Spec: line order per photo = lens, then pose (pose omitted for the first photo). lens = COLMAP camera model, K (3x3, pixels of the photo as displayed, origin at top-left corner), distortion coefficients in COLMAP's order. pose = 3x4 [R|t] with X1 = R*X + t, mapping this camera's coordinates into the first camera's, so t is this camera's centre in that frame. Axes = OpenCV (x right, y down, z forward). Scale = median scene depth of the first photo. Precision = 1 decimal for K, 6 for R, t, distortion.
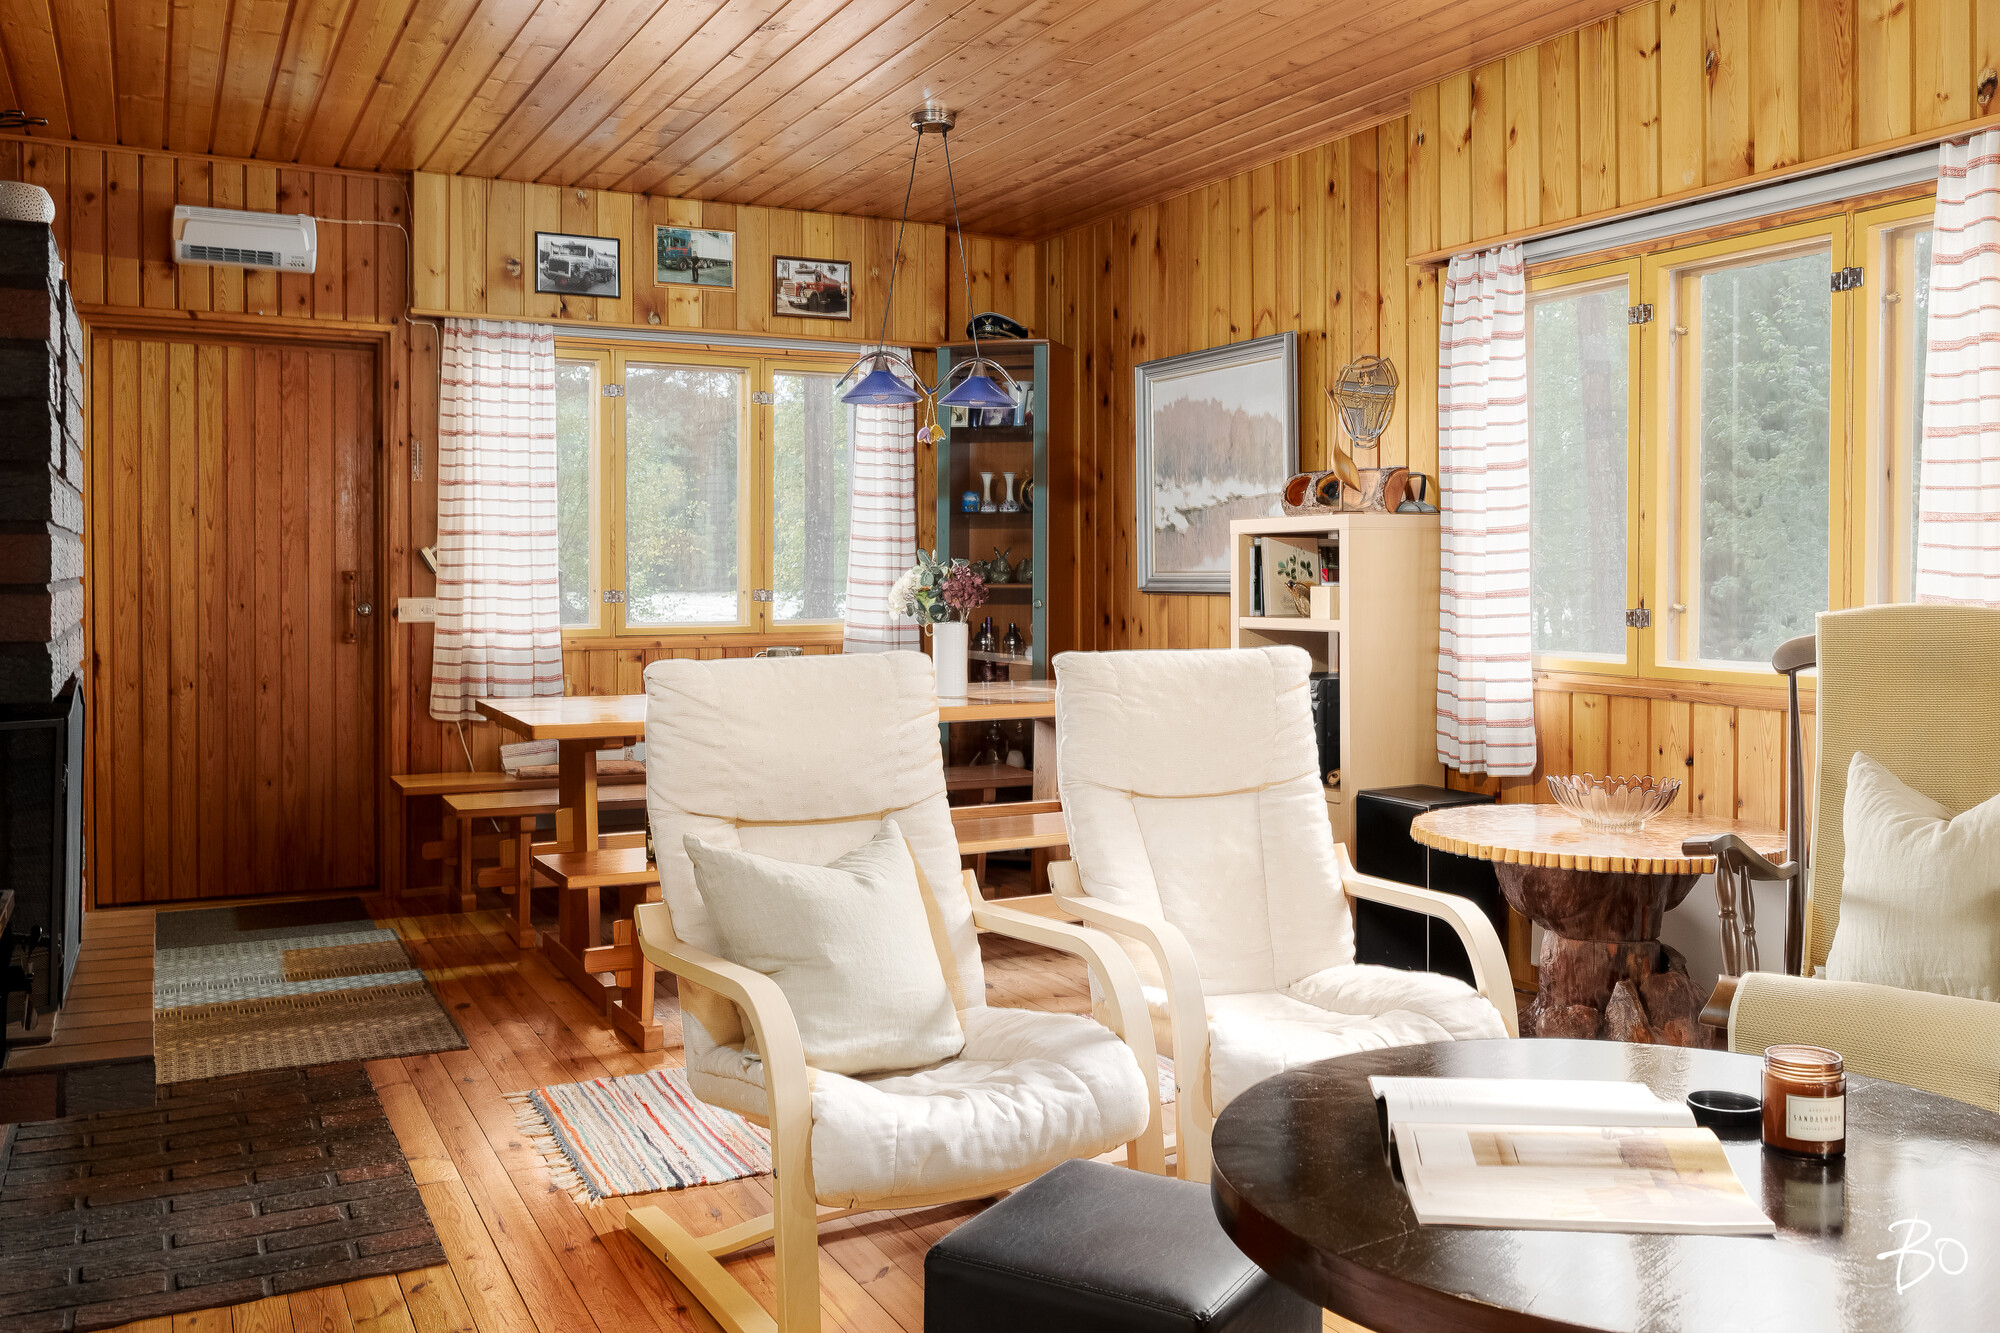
lens RADIAL K [[1624.0, 0, 1025.4], [0, 1624.0, 581.9], [0, 0, 1]] dist [-0.037657, -0.003917]
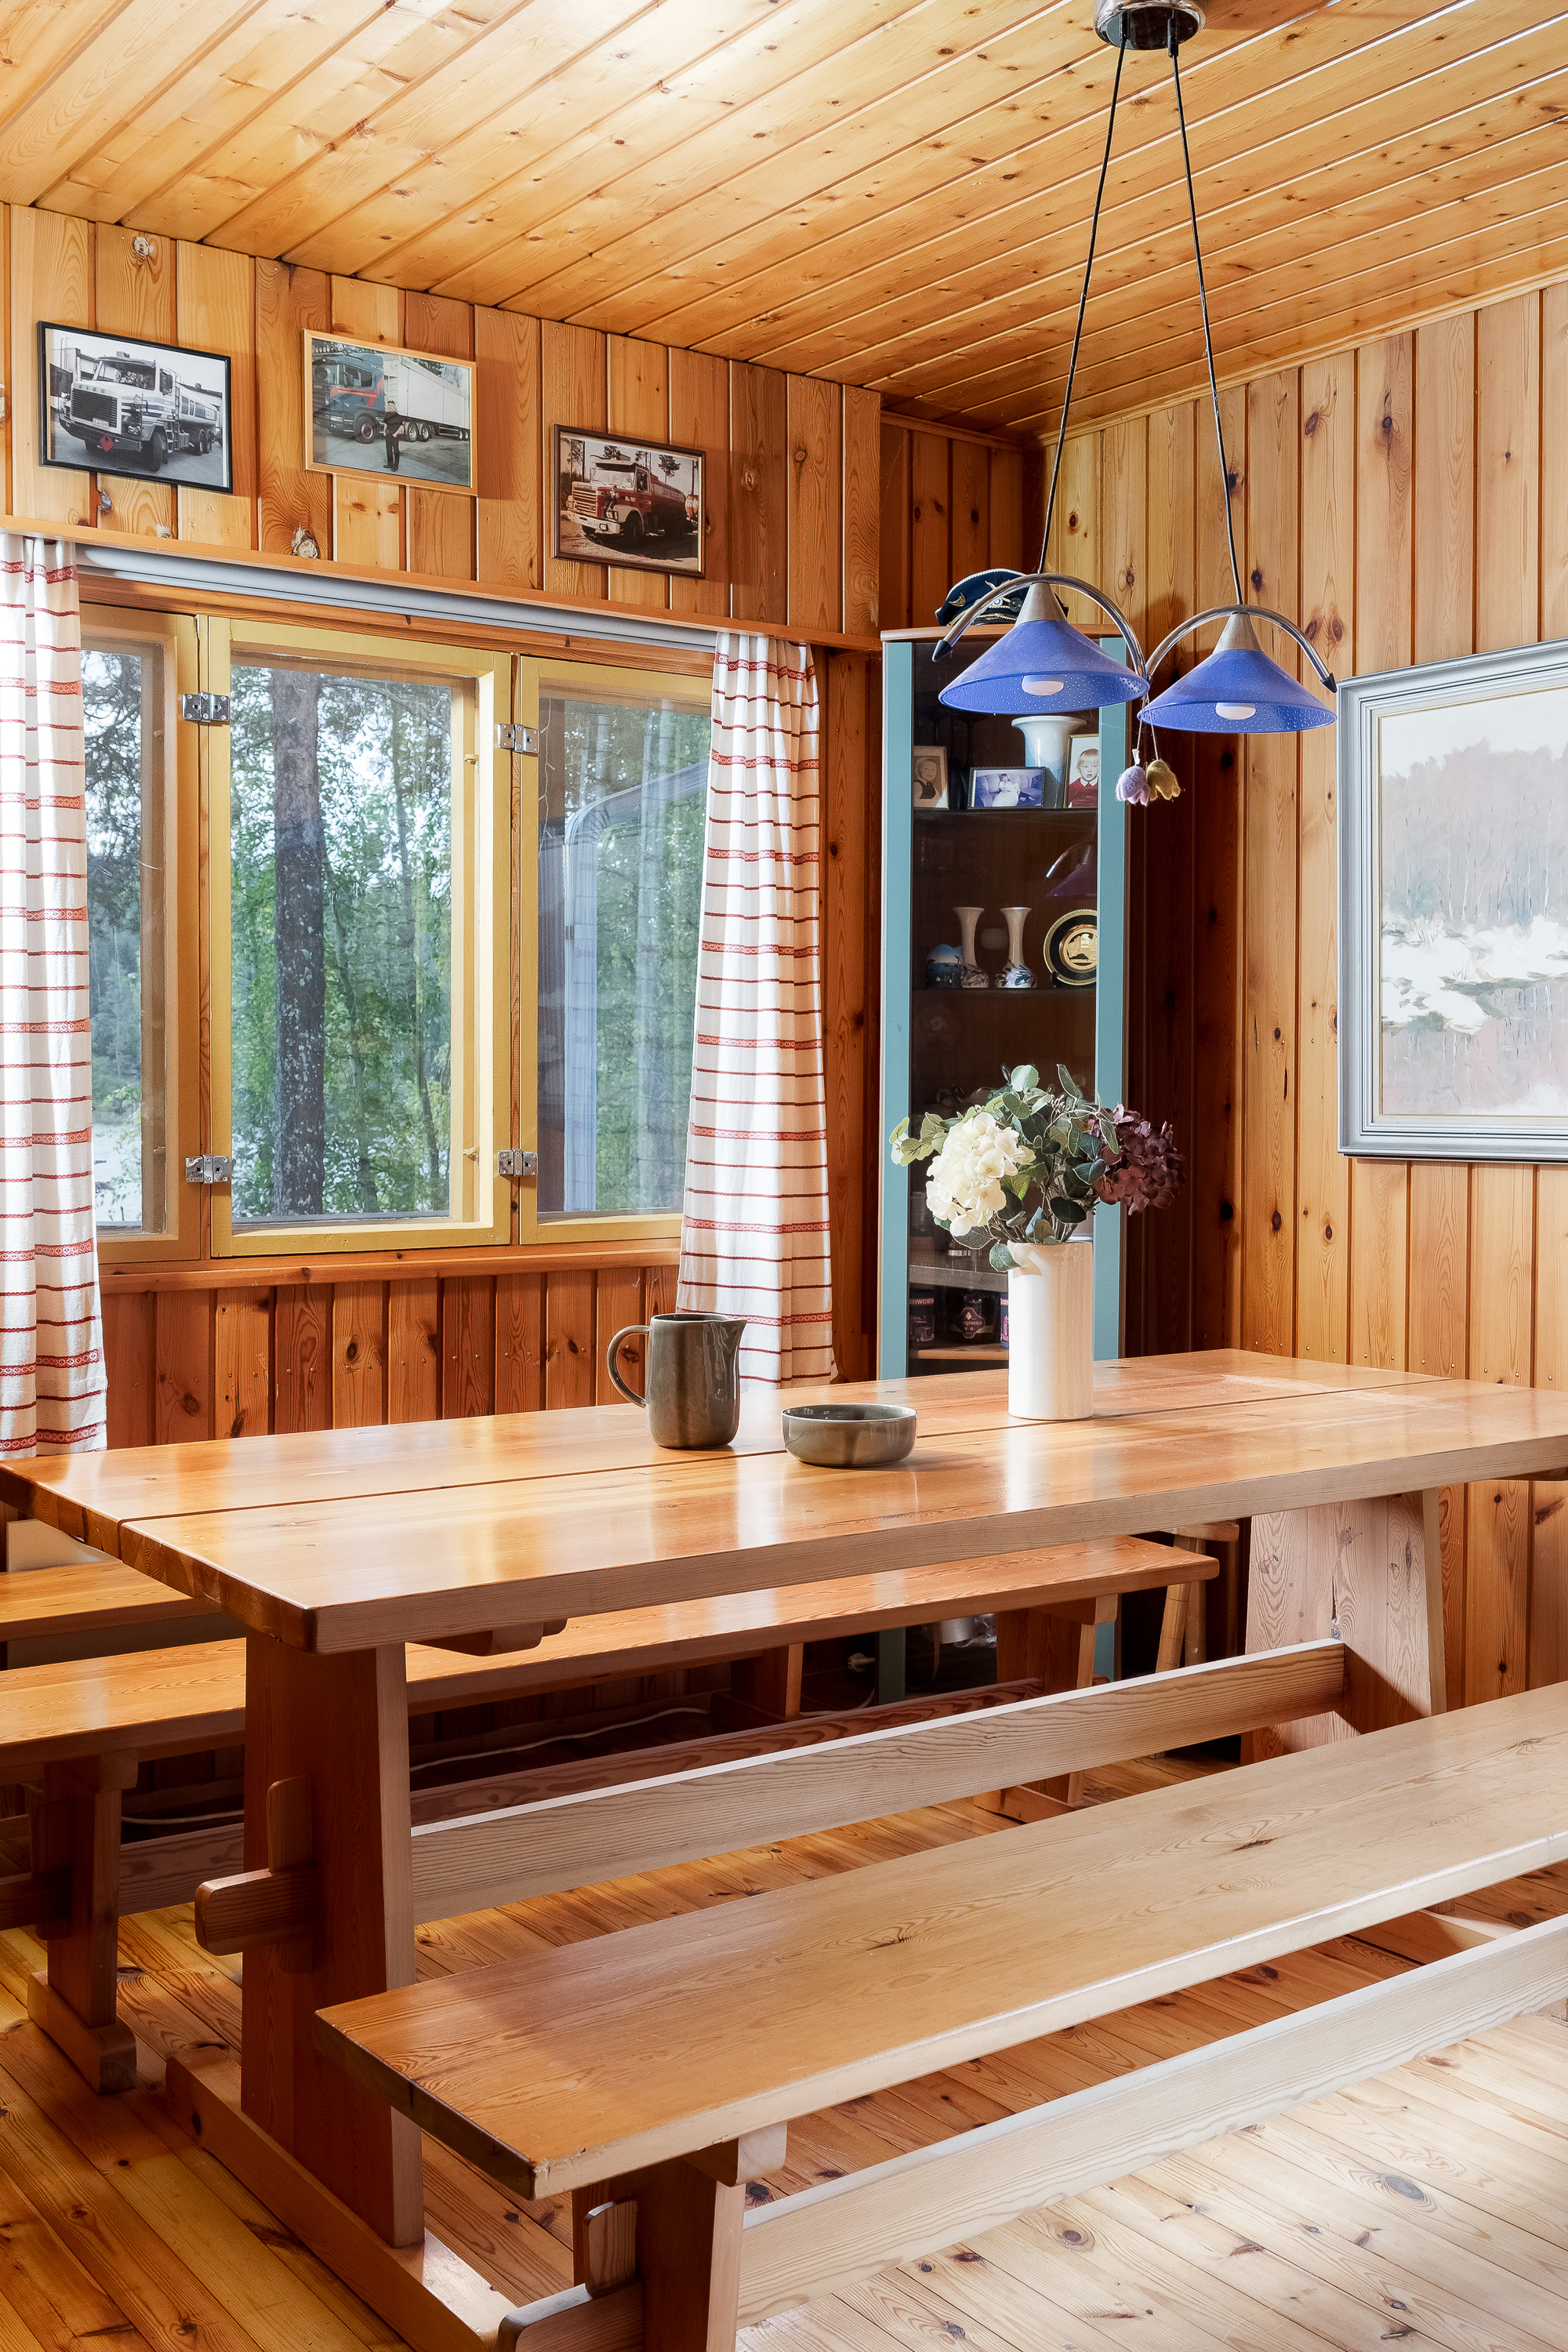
lens RADIAL K [[2263.2, 0, 809.1], [0, 2263.2, 1142.4], [0, 0, 1]] dist [-0.014451, 0.000000]
pose [[0.989414, -0.002387, 0.145102, -0.188187], [-0.000078, 0.999856, 0.016980, -0.009437], [-0.145122, -0.016812, 0.989271, 0.374733]]
